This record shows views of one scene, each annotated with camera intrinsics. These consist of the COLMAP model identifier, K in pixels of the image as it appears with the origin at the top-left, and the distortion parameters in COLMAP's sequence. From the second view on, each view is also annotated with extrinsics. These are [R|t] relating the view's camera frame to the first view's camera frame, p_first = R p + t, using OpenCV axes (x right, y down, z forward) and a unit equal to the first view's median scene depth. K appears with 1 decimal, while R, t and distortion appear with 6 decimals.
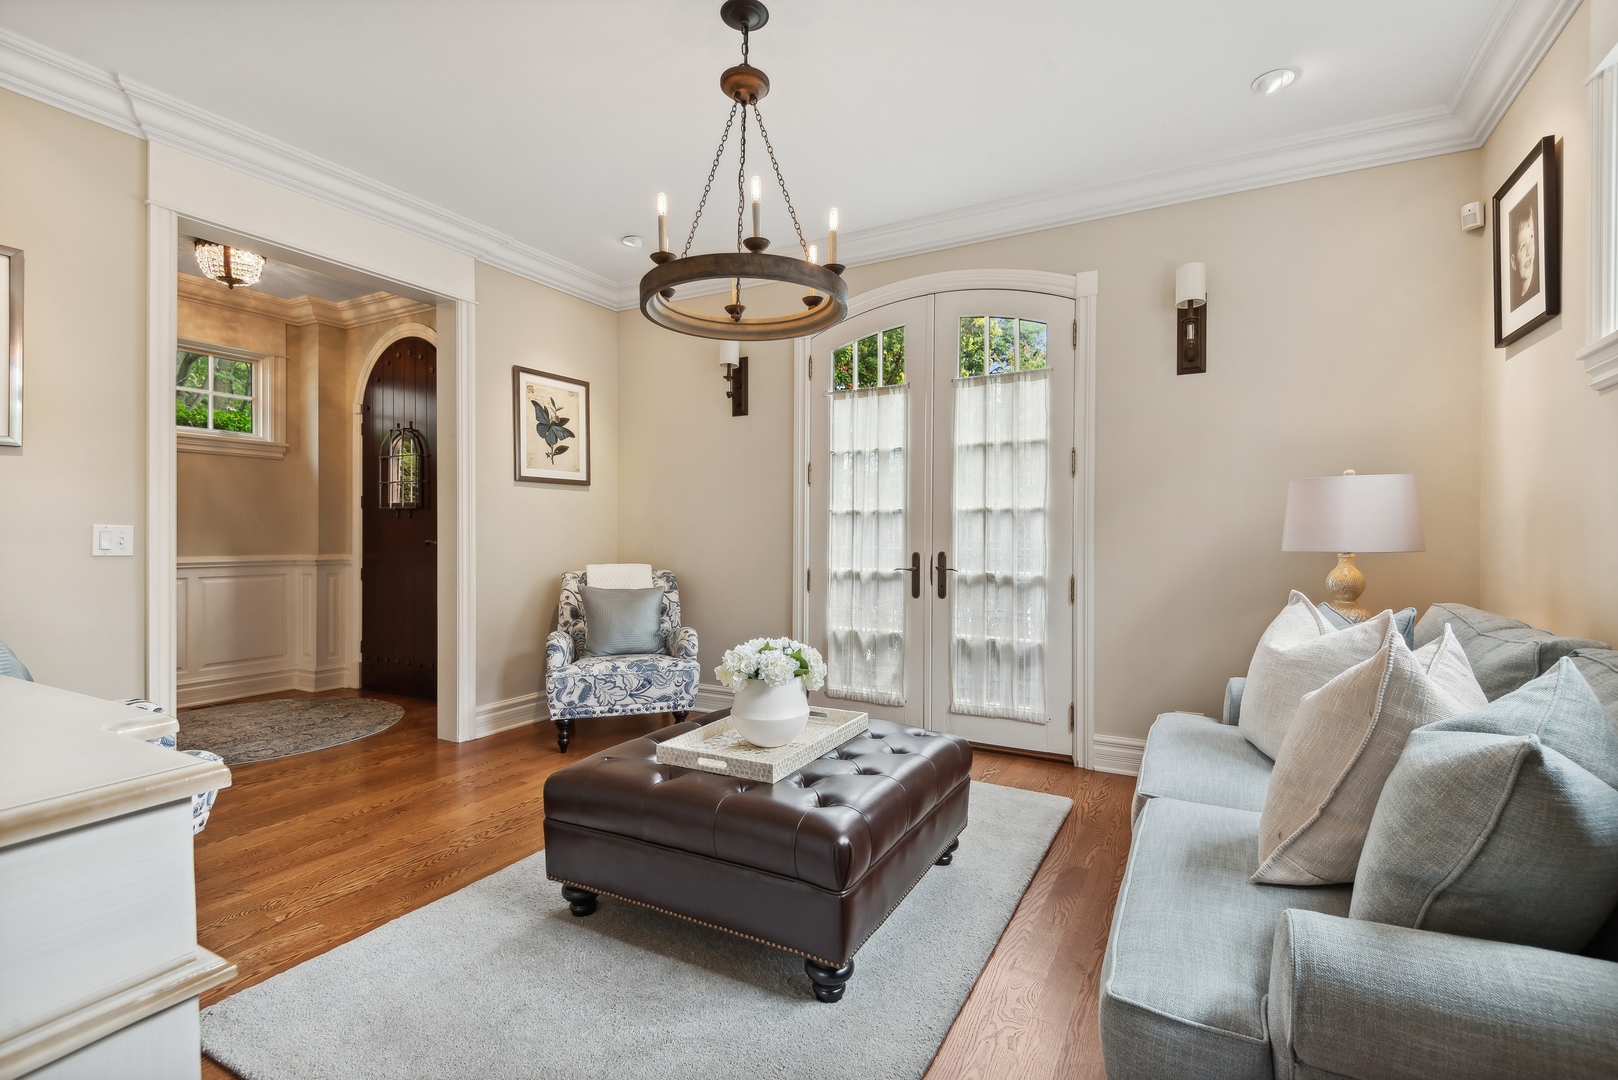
lens RADIAL K [[742.7, 0, 809.0], [0, 742.7, 540.0], [0, 0, 1]] dist [0.018241, -0.012899]
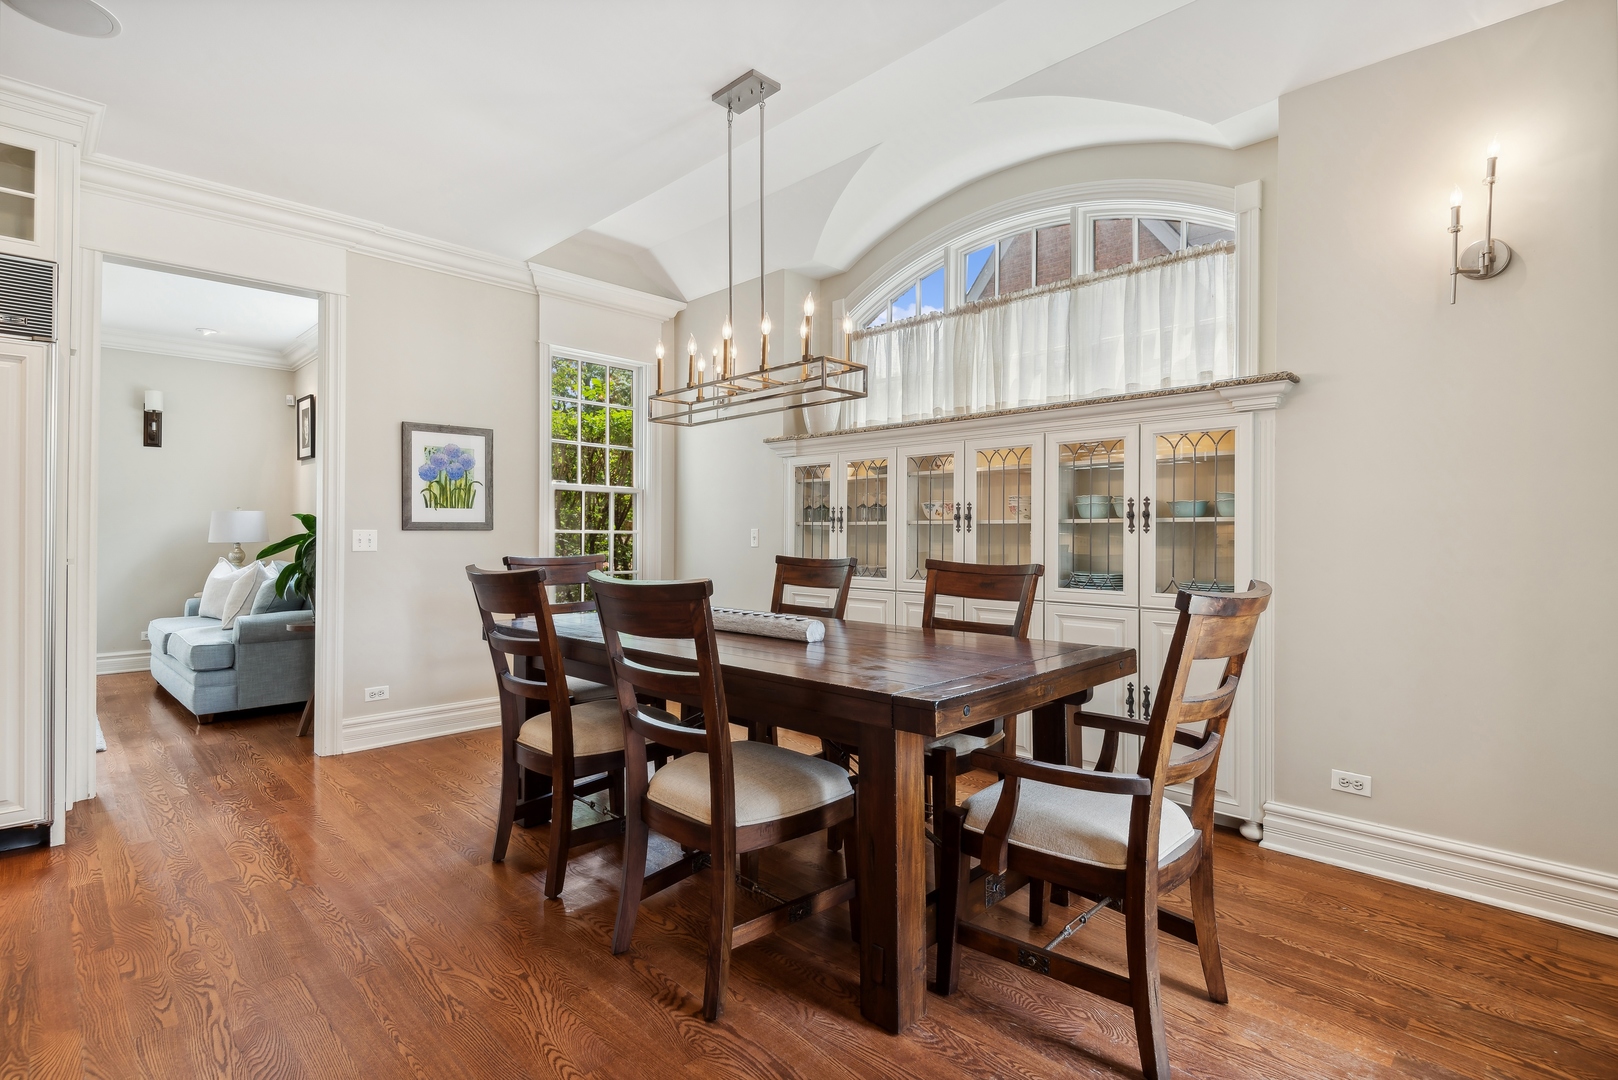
lens RADIAL K [[778.0, 0, 809.0], [0, 778.0, 540.0], [0, 0, 1]] dist [0.025573, -0.021394]
pose [[0.291903, 0.001620, 0.956447, -0.773528], [0.002019, 0.999995, -0.002310, 0.012736], [-0.956446, 0.002605, 0.291898, -0.996927]]
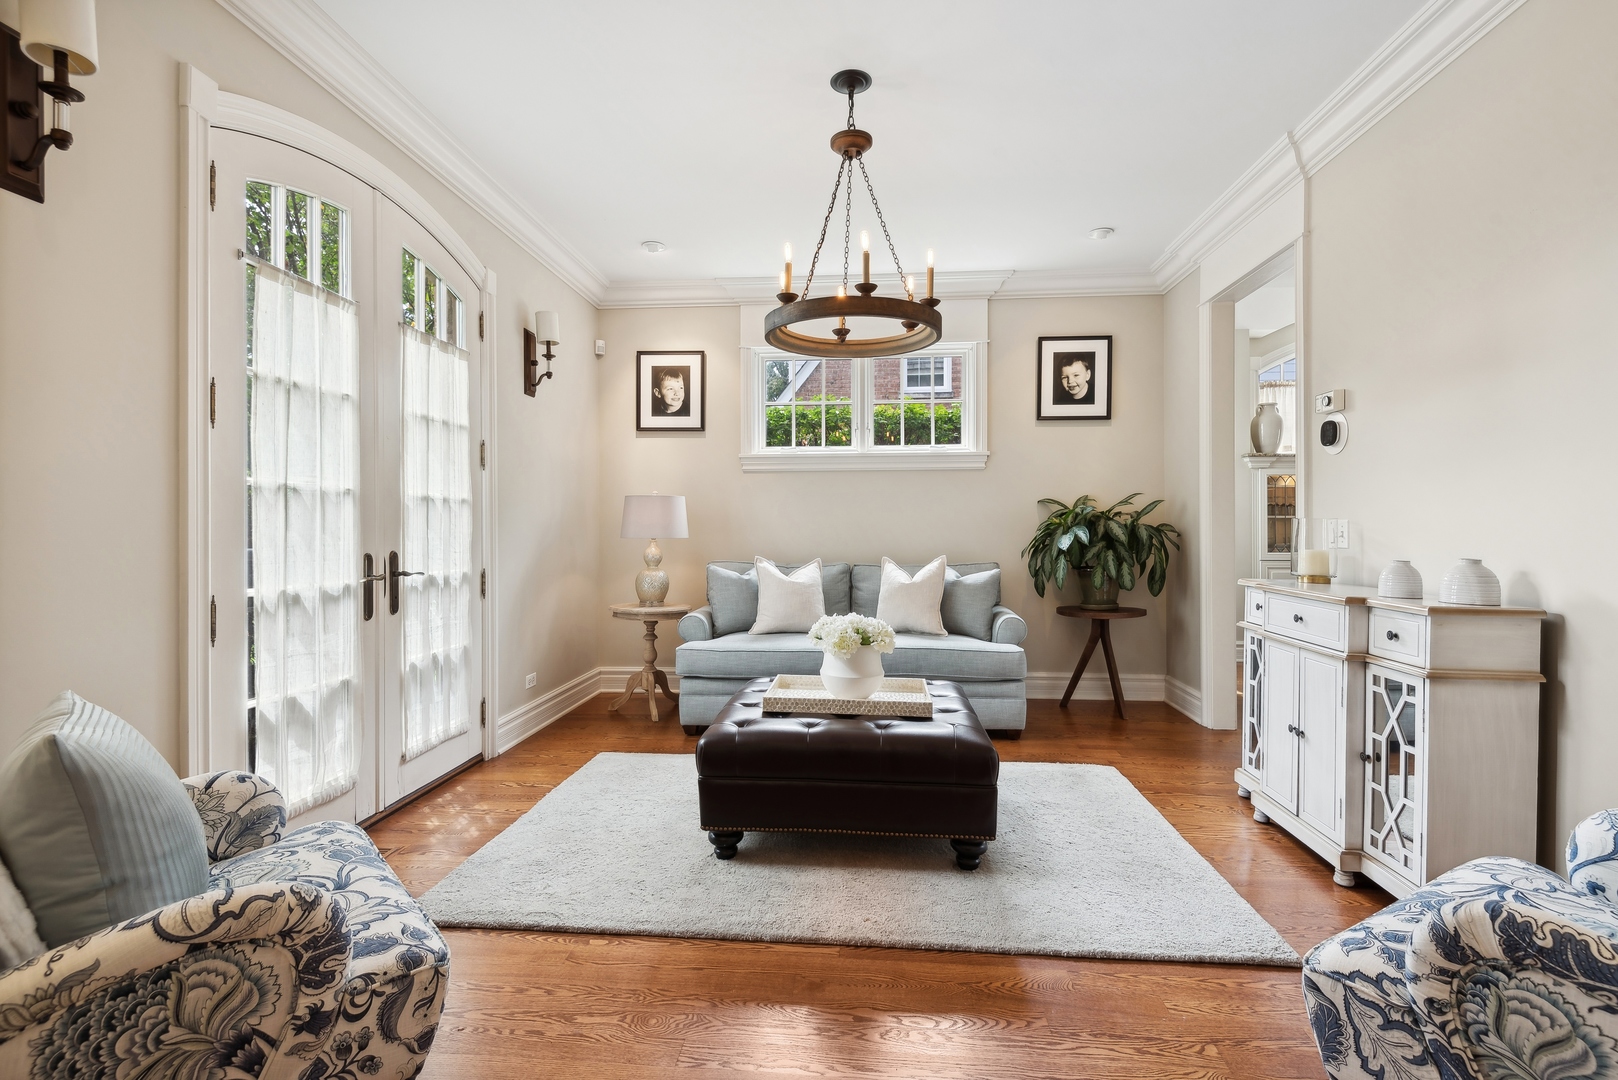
lens RADIAL K [[742.7, 0, 809.0], [0, 742.7, 540.0], [0, 0, 1]] dist [0.018241, -0.012899]
pose [[-0.408138, -0.016216, 0.912776, -0.699790], [-0.002567, 0.999859, 0.016615, -0.009200], [-0.912917, 0.004438, -0.408122, 0.974623]]
